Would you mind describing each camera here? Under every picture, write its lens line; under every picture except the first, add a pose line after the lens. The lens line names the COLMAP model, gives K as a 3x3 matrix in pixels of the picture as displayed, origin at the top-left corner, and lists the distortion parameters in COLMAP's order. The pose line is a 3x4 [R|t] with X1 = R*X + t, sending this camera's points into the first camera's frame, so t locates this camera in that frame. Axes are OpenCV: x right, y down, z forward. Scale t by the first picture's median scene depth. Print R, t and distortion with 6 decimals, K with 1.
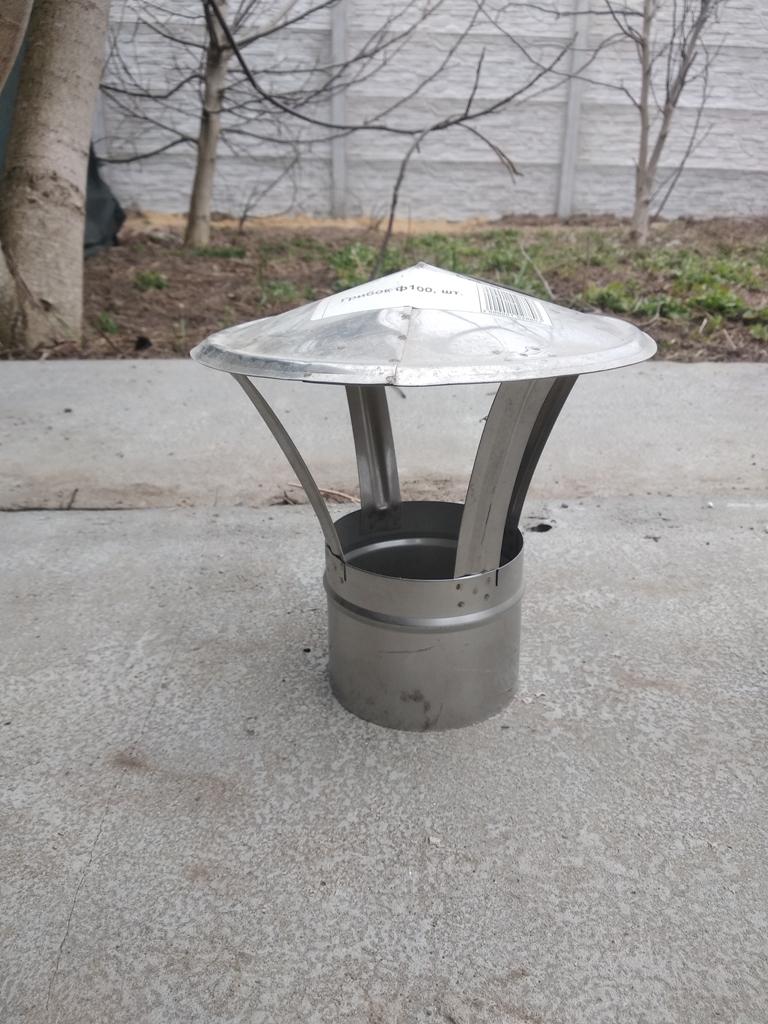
lens RADIAL K [[848.3, 0, 368.5], [0, 848.3, 511.1], [0, 0, 1]] dist [0.005539, -0.055398]
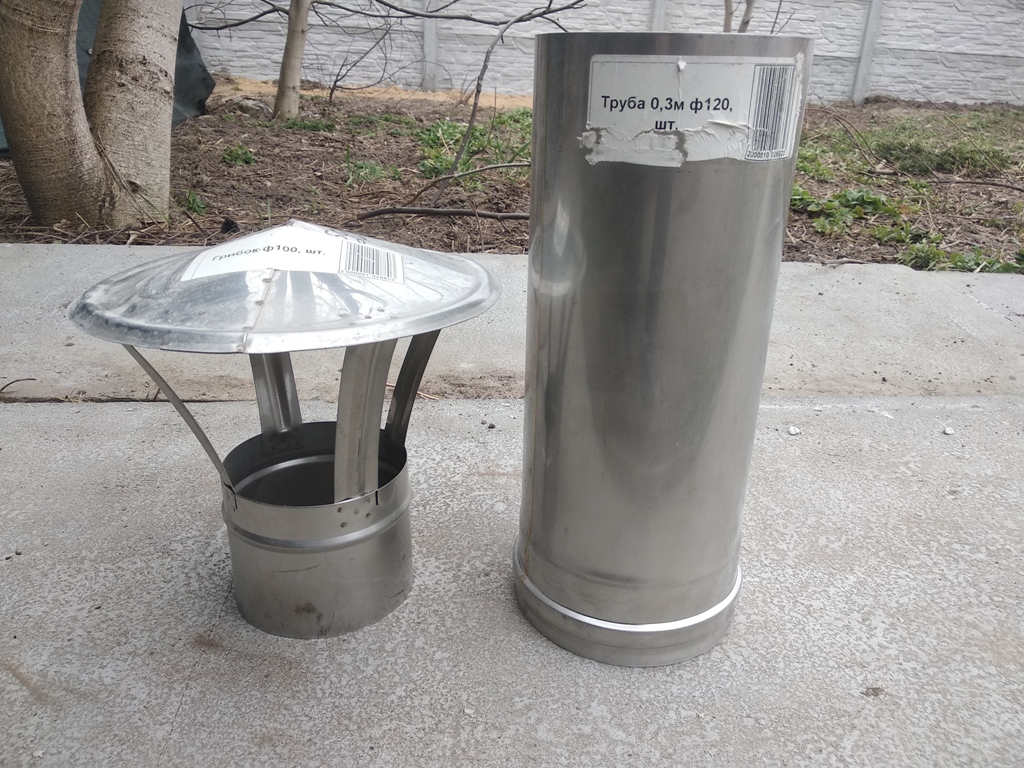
lens RADIAL K [[848.3, 0, 501.3], [0, 848.3, 383.8], [0, 0, 1]] dist [0.005539, -0.055398]
pose [[0.998622, 0.015081, 0.050274, 0.047324], [-0.015564, 0.999836, 0.009242, -0.065659], [-0.050126, -0.010012, 0.998693, -0.145739]]
